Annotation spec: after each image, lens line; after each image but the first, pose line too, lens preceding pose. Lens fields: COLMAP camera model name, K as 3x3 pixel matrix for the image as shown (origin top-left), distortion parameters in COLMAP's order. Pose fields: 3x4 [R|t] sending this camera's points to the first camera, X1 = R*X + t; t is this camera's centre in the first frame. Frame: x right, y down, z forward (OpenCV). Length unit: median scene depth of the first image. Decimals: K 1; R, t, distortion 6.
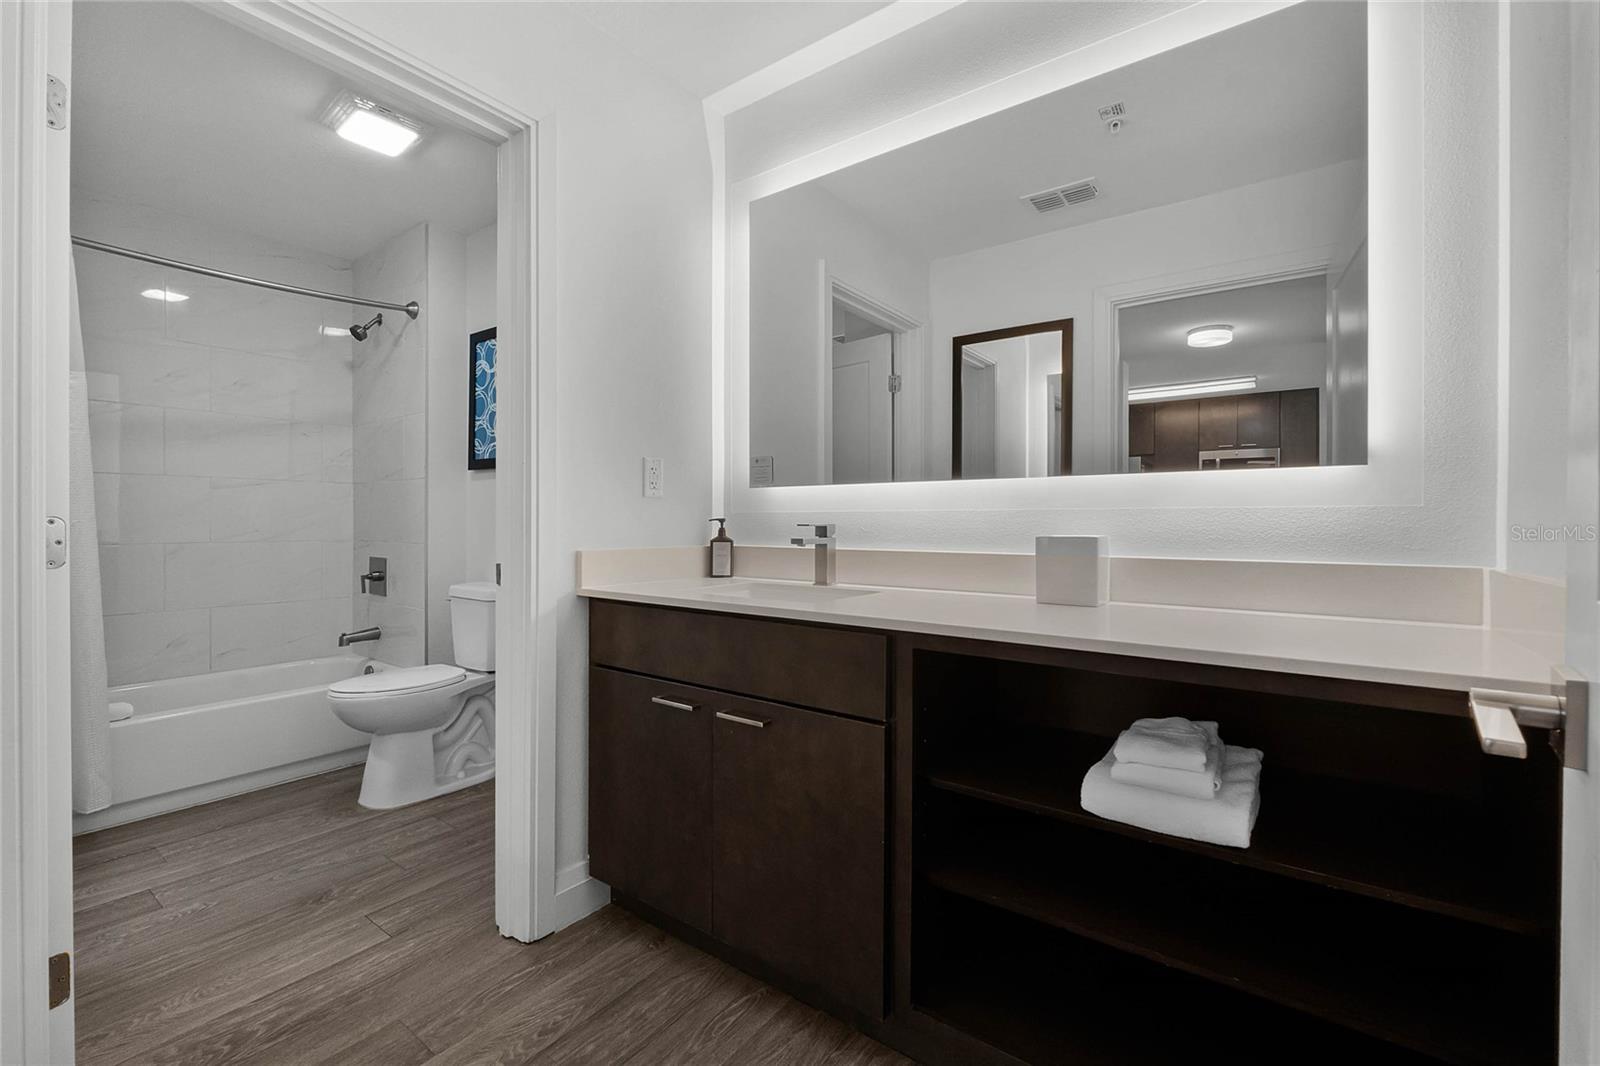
lens RADIAL K [[693.8, 0, 800.5], [0, 693.8, 520.3], [0, 0, 1]] dist [0.000011, -0.000451]
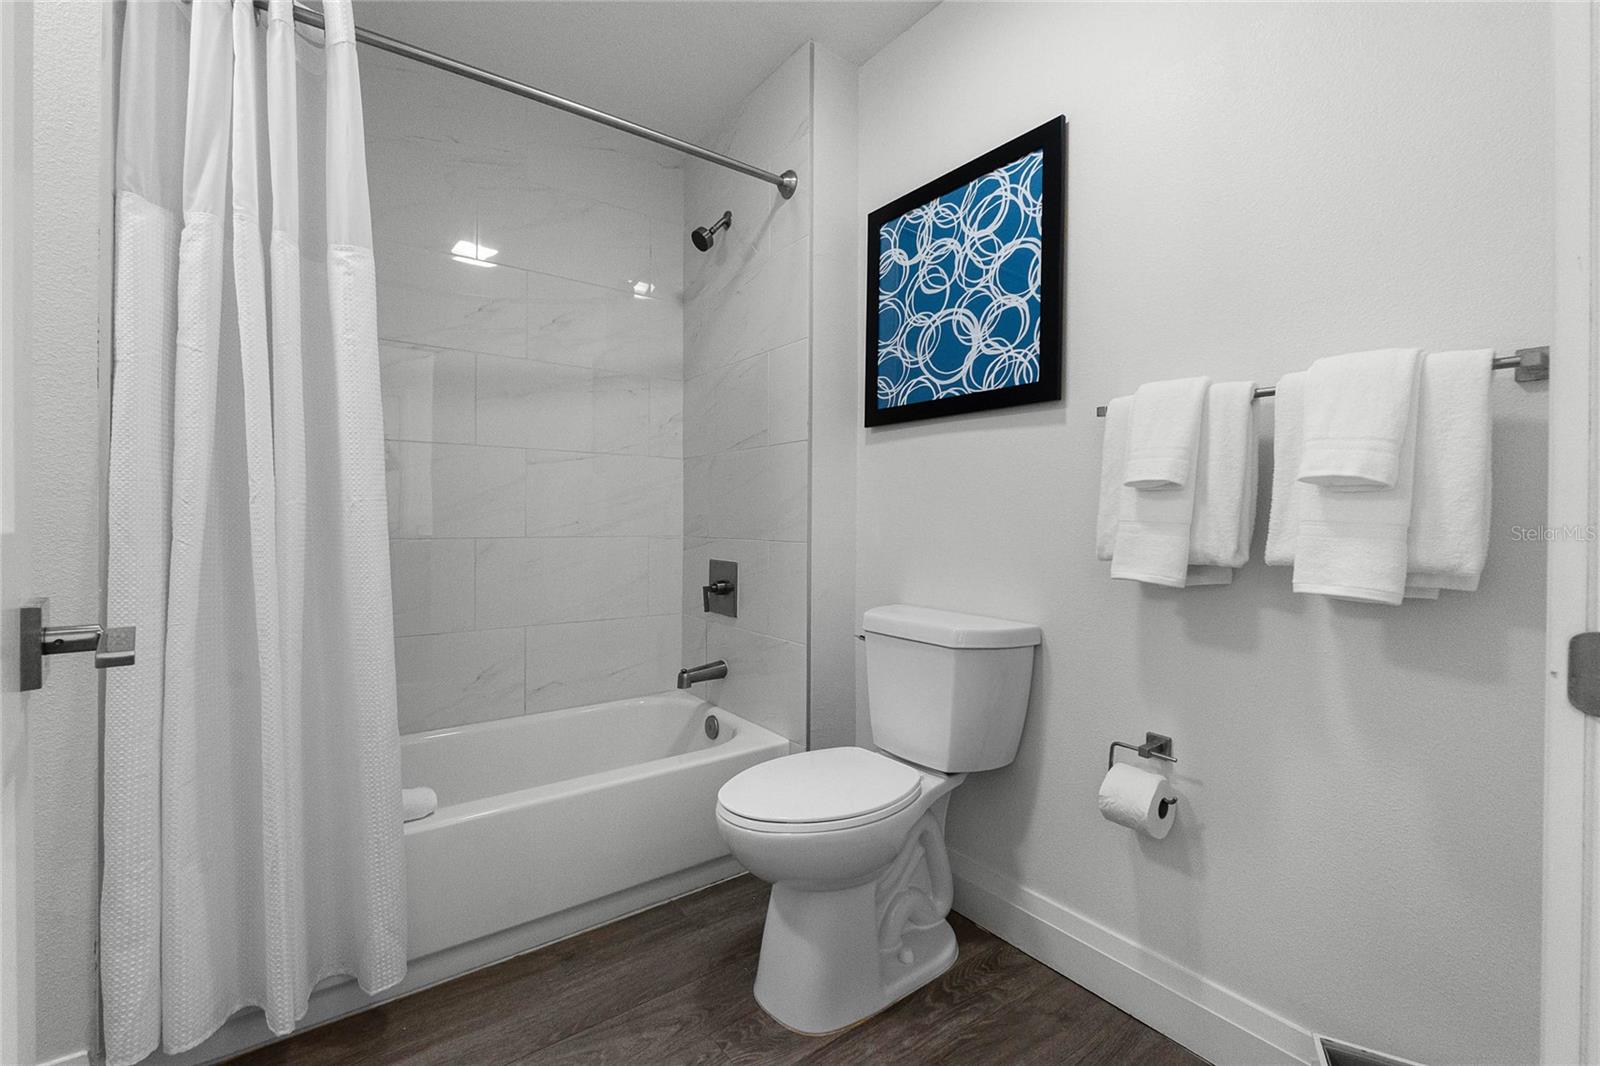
lens RADIAL K [[694.1, 0, 800.4], [0, 694.1, 514.9], [0, 0, 1]] dist [-0.011489, -0.000039]
pose [[0.956667, -0.001129, -0.291183, -0.356627], [-0.000557, 0.999984, -0.005710, 0.011770], [0.291185, 0.005625, 0.956650, 0.381155]]
